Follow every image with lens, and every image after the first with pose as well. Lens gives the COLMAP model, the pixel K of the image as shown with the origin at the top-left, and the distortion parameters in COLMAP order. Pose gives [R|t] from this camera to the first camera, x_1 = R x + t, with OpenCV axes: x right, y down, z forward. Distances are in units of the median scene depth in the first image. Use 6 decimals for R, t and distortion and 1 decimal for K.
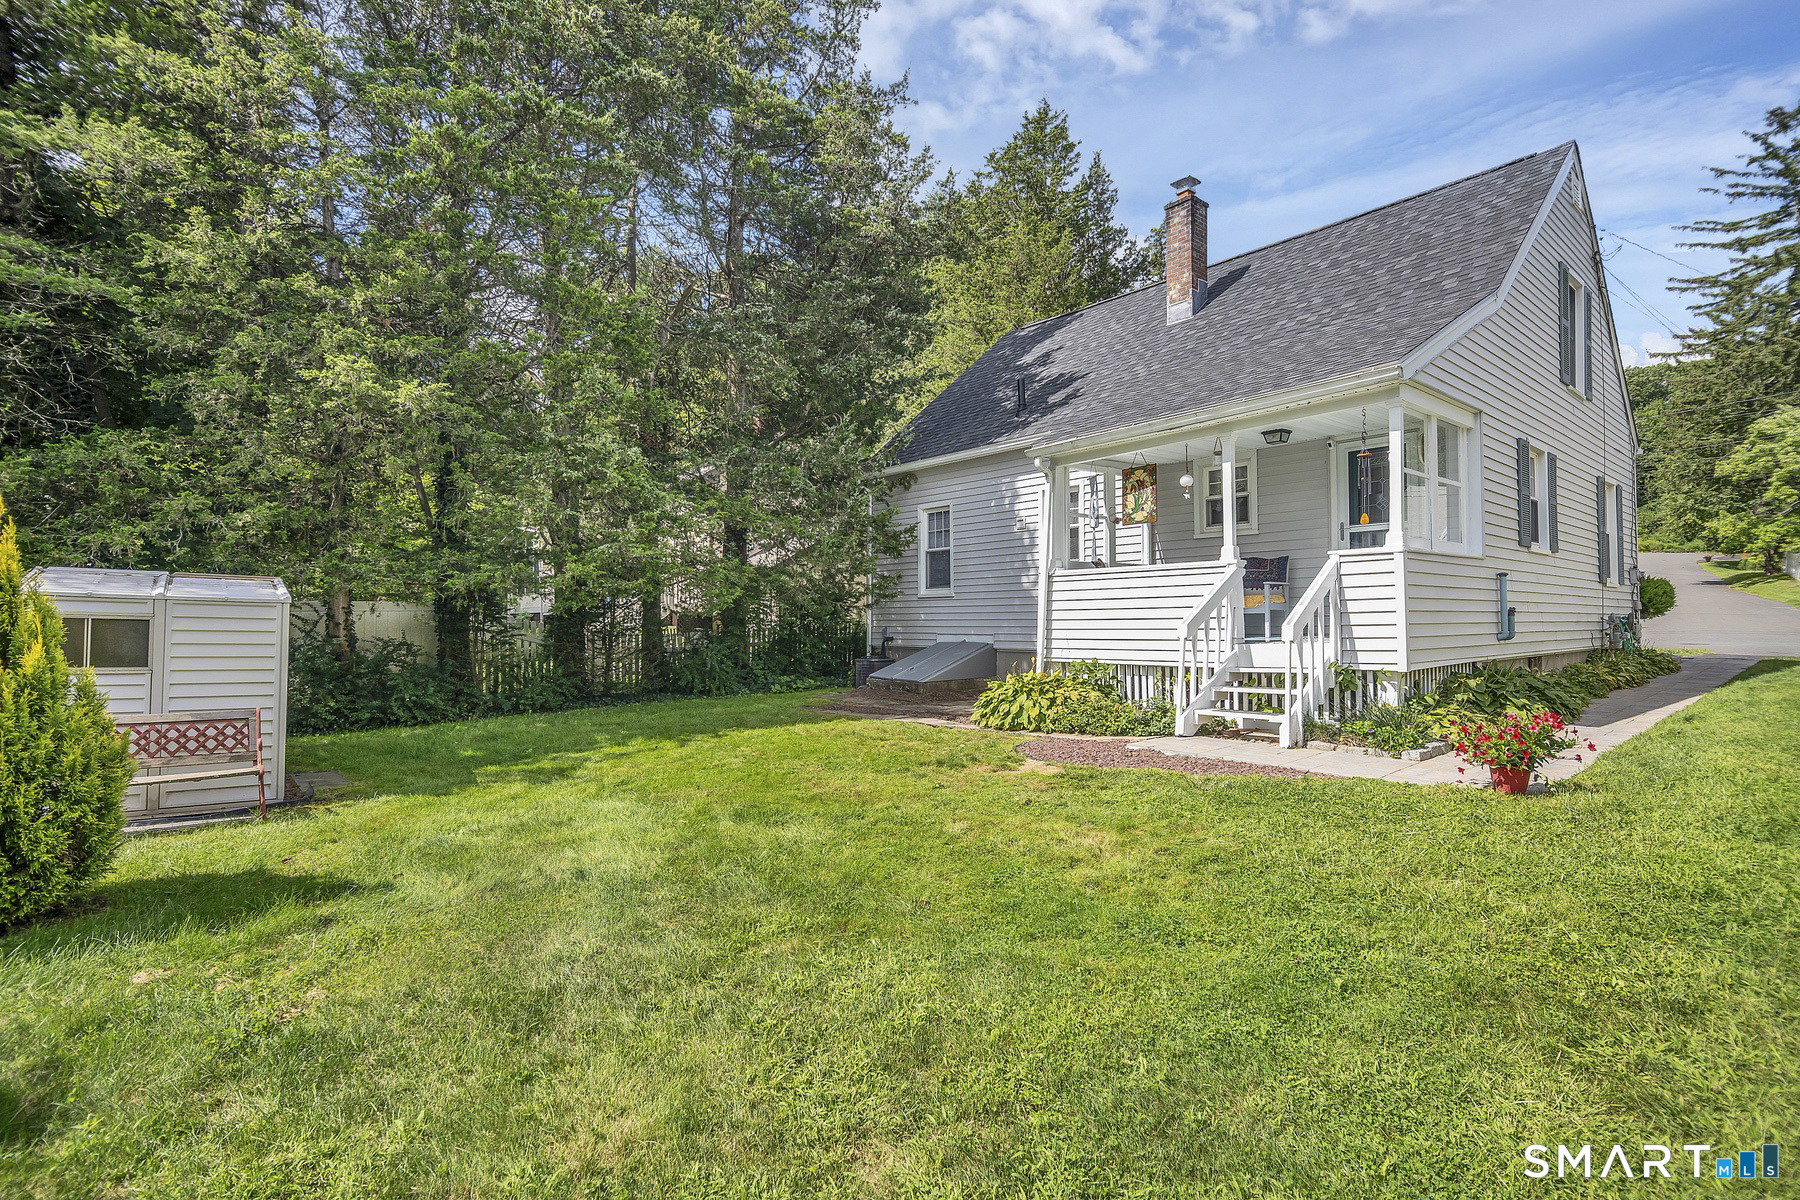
lens RADIAL K [[834.9, 0, 900.0], [0, 834.9, 600.0], [0, 0, 1]] dist [-0.002616, -0.000317]
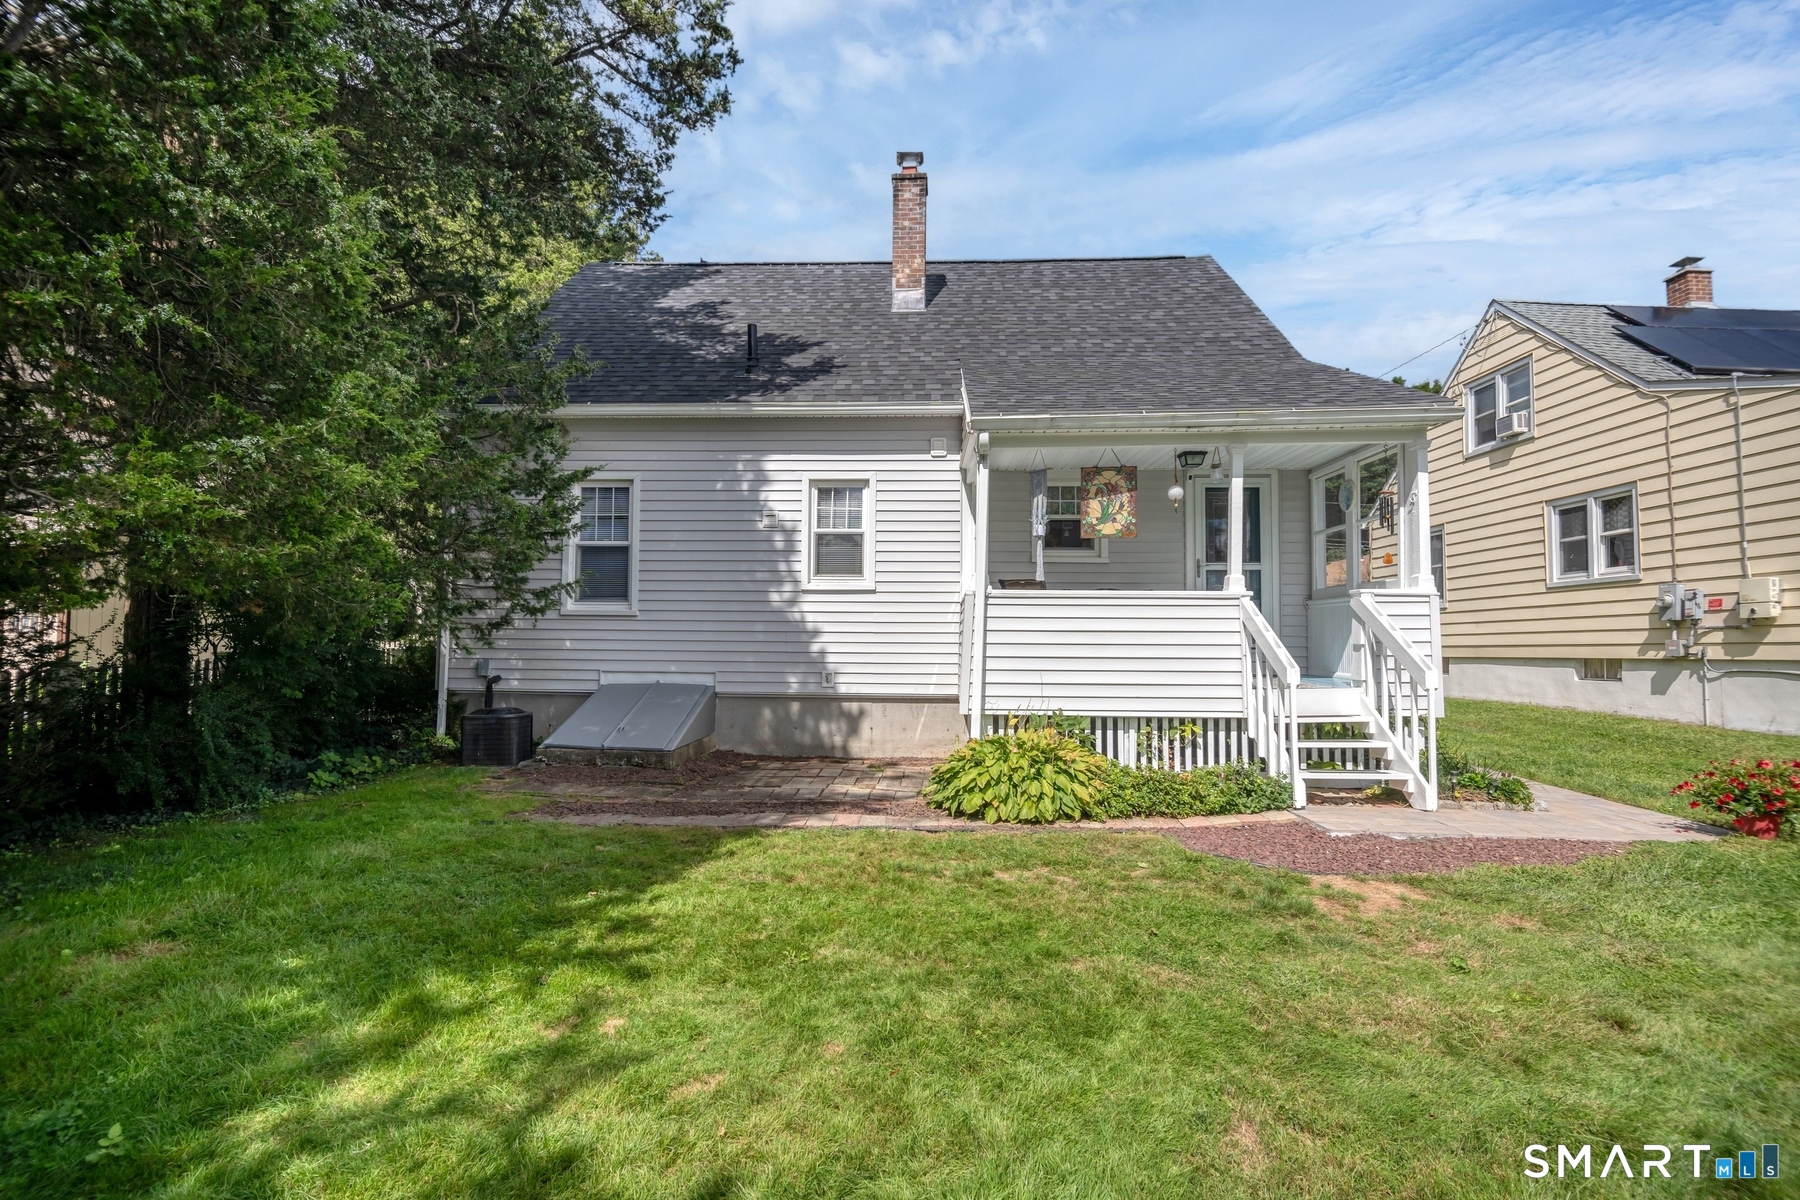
lens RADIAL K [[860.0, 0, 871.7], [0, 860.0, 607.9], [0, 0, 1]] dist [-0.009740, -0.006892]
pose [[0.706585, 0.040348, 0.706477, -0.321669], [-0.029240, 0.999185, -0.027821, 0.003385], [-0.707024, -0.000999, 0.707189, 0.414759]]
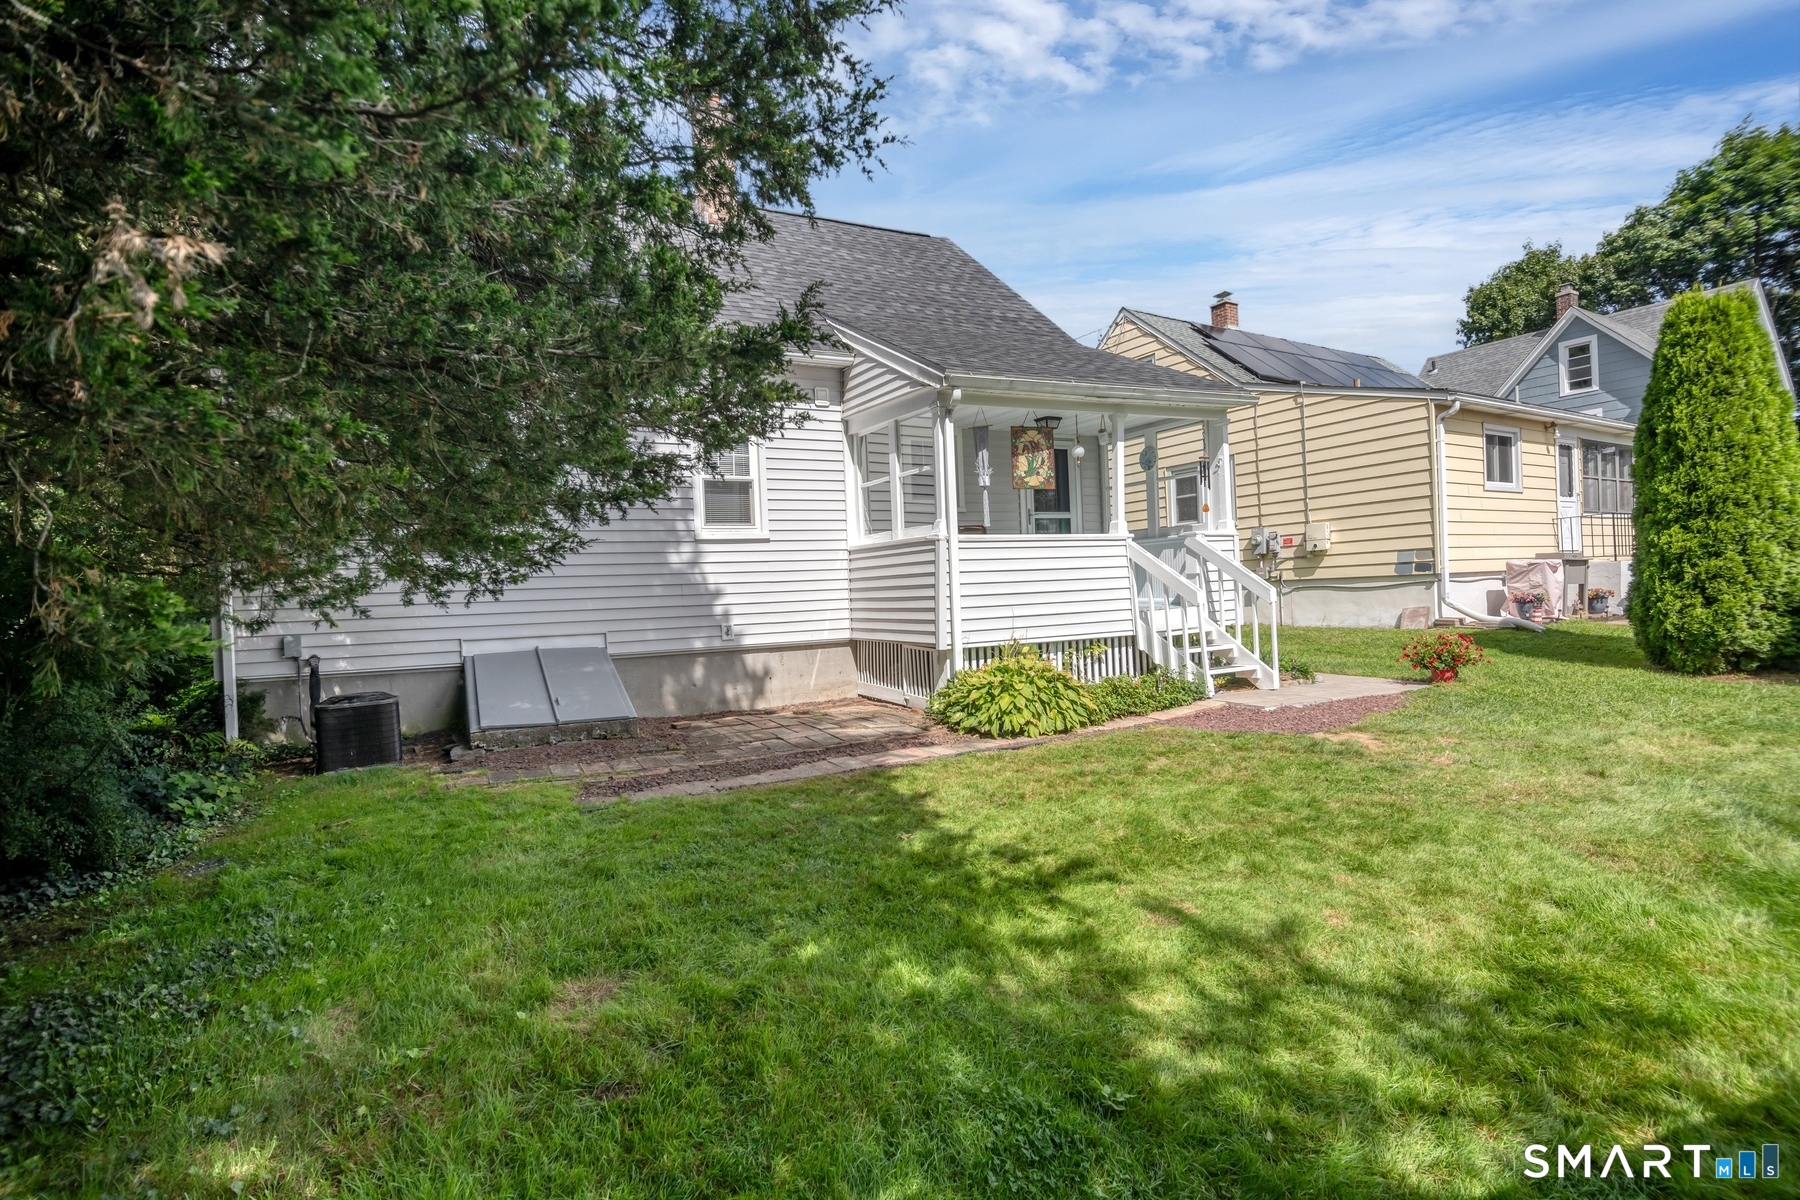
lens RADIAL K [[860.0, 0, 871.7], [0, 860.0, 607.9], [0, 0, 1]] dist [-0.009740, -0.006892]
pose [[0.263412, -0.024008, 0.964385, -0.484512], [0.014477, 0.999676, 0.020932, 0.012293], [-0.964575, 0.008448, 0.263674, 0.660767]]
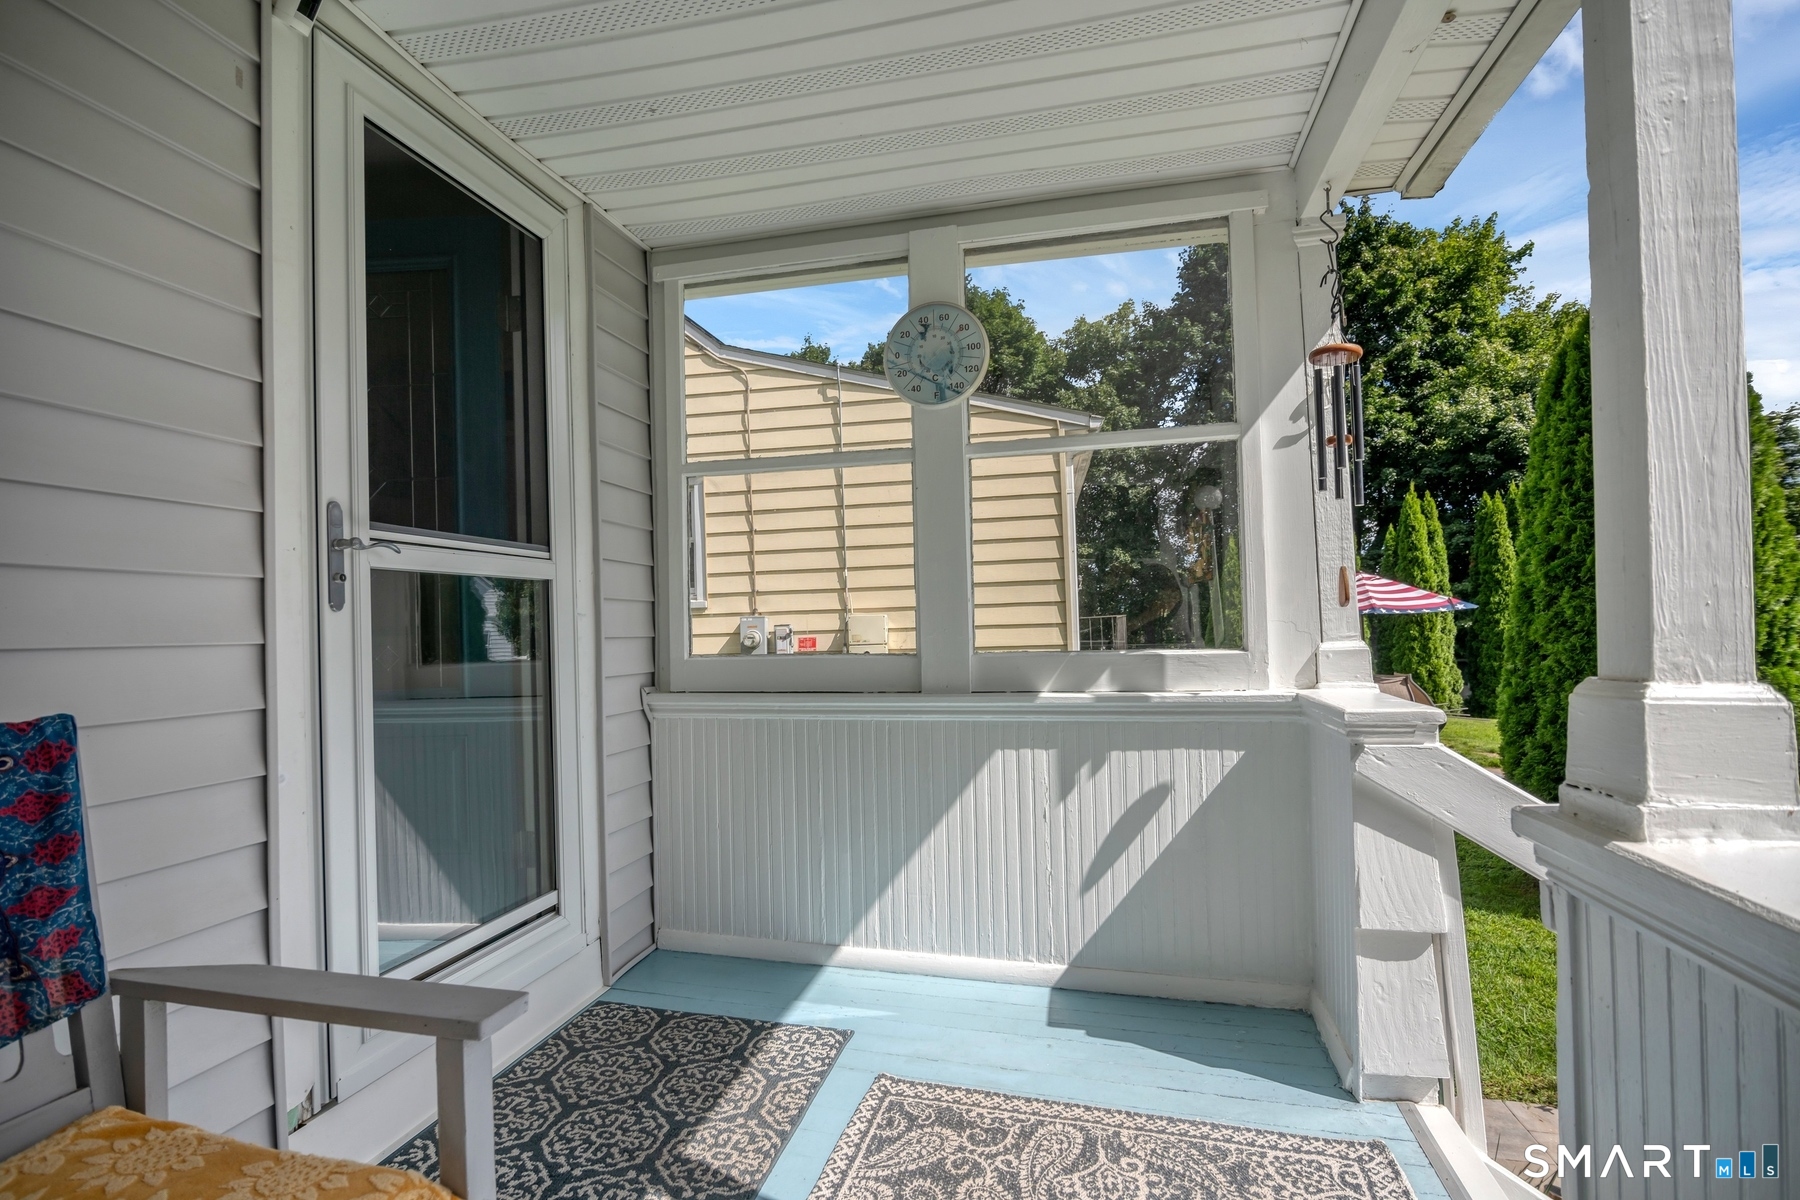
lens RADIAL K [[867.8, 0, 900.0], [0, 867.8, 600.0], [0, 0, 1]] dist [0.020385, -0.000120]
pose [[-0.576548, 0.046460, 0.815741, 0.238495], [0.007051, 0.998628, -0.051892, -0.045095], [-0.817033, -0.024167, -0.576085, 0.739701]]
